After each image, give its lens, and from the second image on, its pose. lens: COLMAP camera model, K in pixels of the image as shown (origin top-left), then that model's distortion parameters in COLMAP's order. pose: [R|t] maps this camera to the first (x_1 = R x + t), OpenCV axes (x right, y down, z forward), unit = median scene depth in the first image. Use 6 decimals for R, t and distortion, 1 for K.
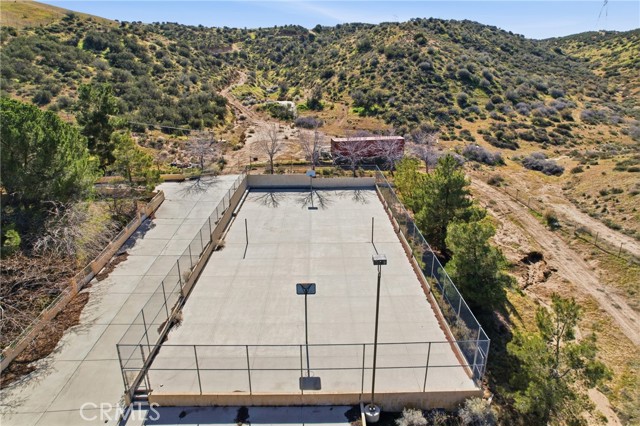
lens RADIAL K [[409.7, 0, 325.3], [0, 409.7, 212.1], [0, 0, 1]] dist [-0.071951, 0.055452]
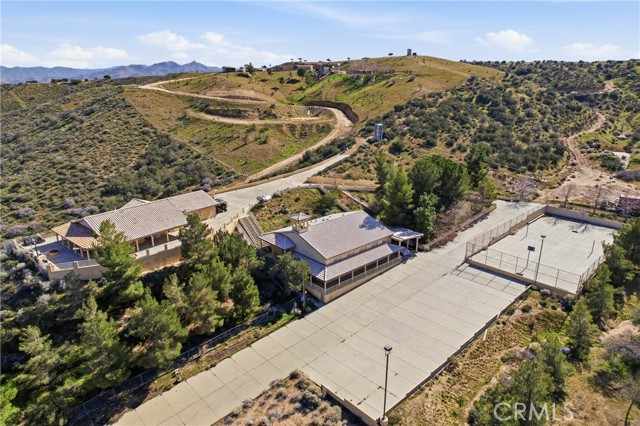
lens RADIAL K [[409.7, 0, 320.0], [0, 409.7, 210.1], [0, 0, 1]] dist [-0.071951, 0.055452]
pose [[0.660809, 0.225092, -0.716006, 0.215498], [-0.246256, 0.966184, 0.076469, 0.018359], [0.709006, 0.125789, 0.693893, -0.467688]]
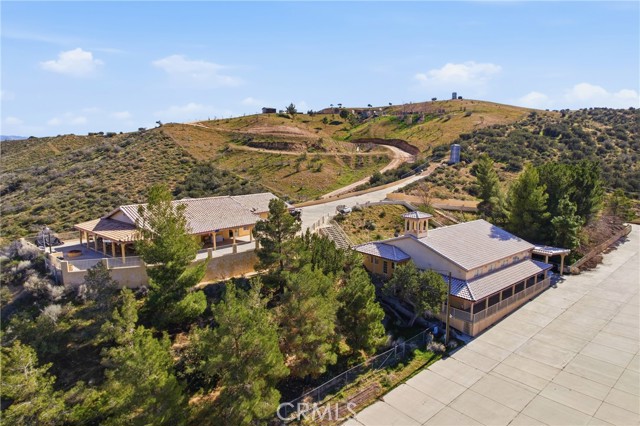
lens RADIAL K [[409.7, 0, 319.0], [0, 409.7, 209.9], [0, 0, 1]] dist [-0.071951, 0.055452]
pose [[0.623287, 0.107606, -0.774554, 0.022188], [-0.251926, 0.965311, -0.068620, 0.138165], [0.740301, 0.237900, 0.628775, -0.413216]]
